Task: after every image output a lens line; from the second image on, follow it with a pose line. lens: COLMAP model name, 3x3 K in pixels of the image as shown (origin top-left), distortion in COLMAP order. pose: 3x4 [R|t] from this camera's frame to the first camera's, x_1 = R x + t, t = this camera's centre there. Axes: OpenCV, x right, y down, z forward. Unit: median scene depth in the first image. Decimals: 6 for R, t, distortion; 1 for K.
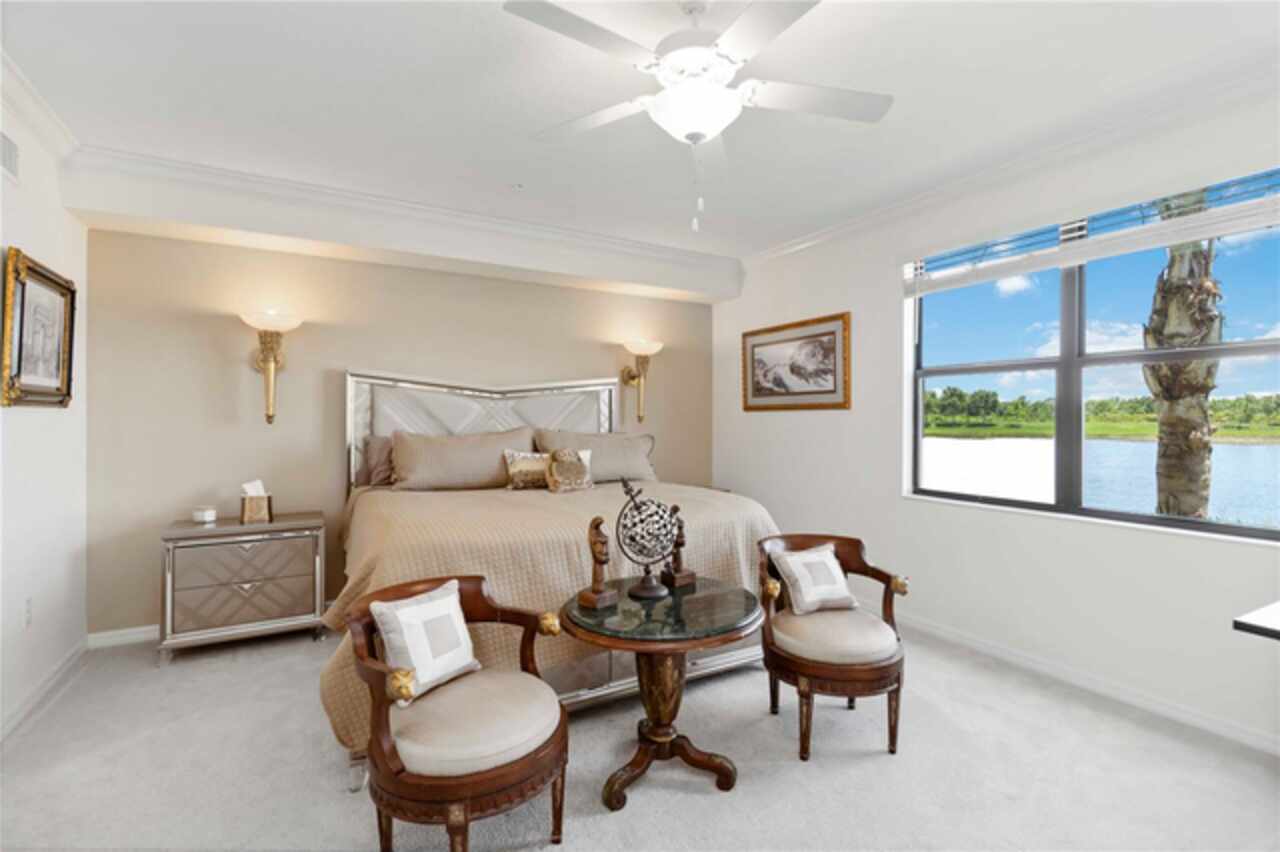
lens RADIAL K [[593.6, 0, 644.8], [0, 593.6, 420.8], [0, 0, 1]] dist [0.002558, 0.000338]
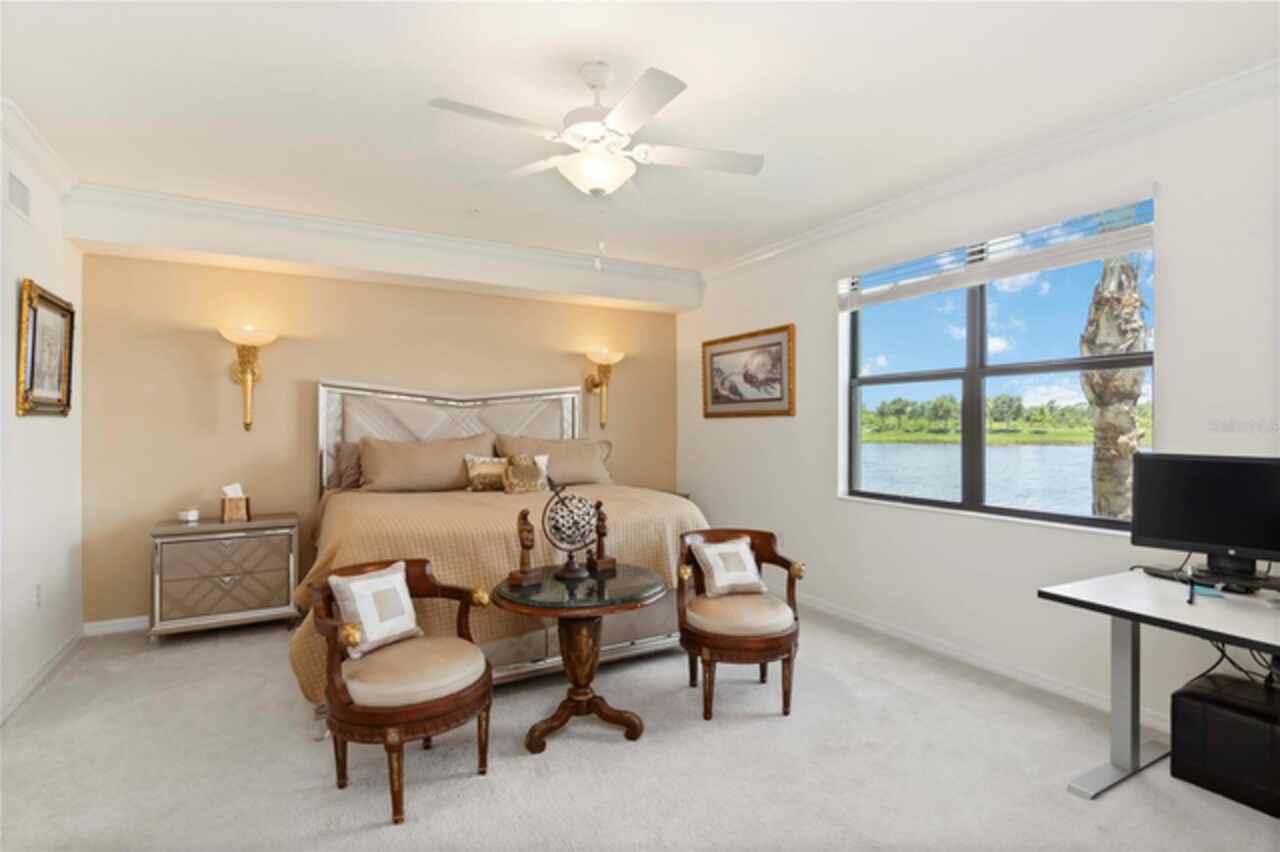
lens RADIAL K [[642.0, 0, 647.3], [0, 642.0, 428.6], [0, 0, 1]] dist [0.001133, -0.001805]
pose [[0.999971, -0.002321, -0.007248, 0.120132], [0.002329, 0.999997, 0.001191, 0.001156], [0.007245, -0.001208, 0.999973, -0.186496]]
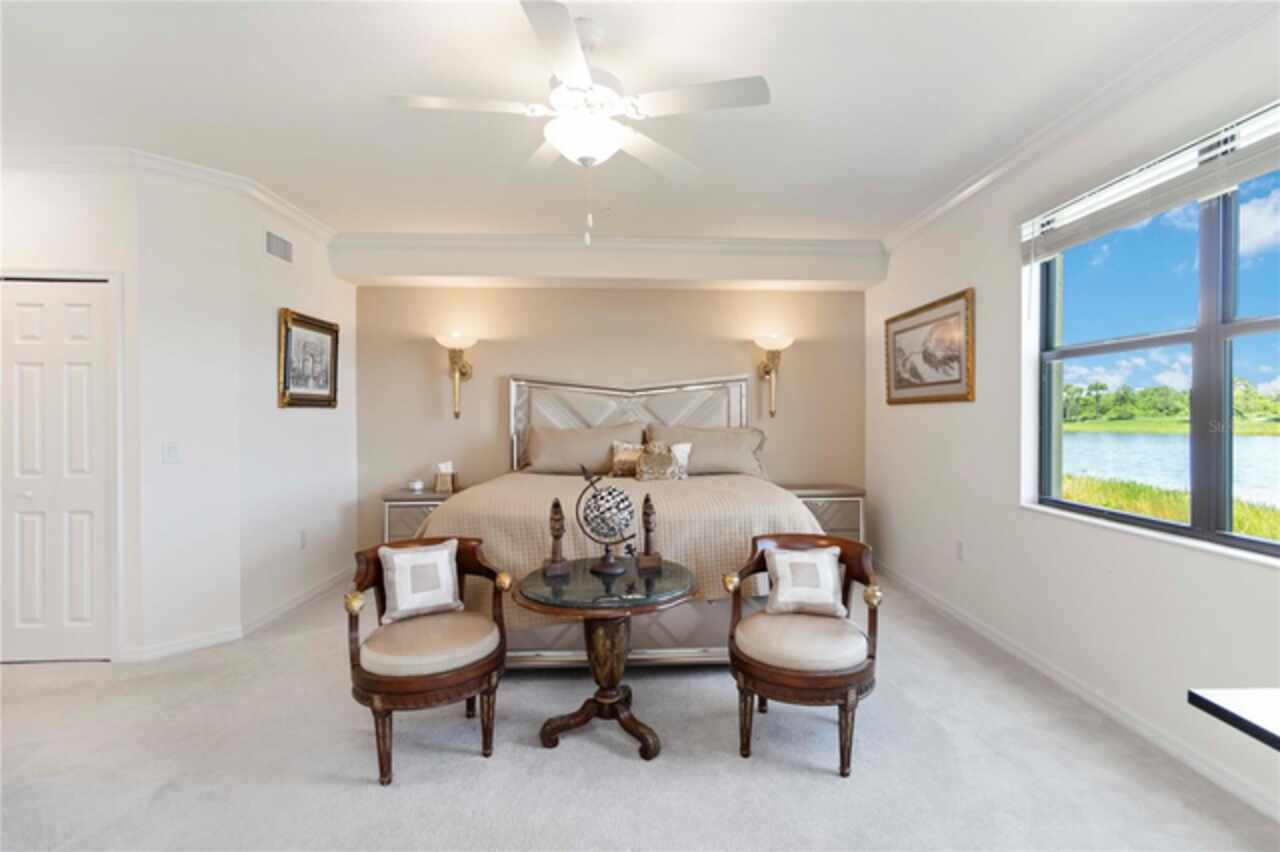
lens RADIAL K [[593.6, 0, 666.6], [0, 593.6, 420.1], [0, 0, 1]] dist [0.002558, 0.000338]
pose [[0.887219, 0.000117, -0.461348, 0.453415], [0.002544, 0.999984, 0.005147, 0.002819], [0.461341, -0.005740, 0.887204, 0.047463]]
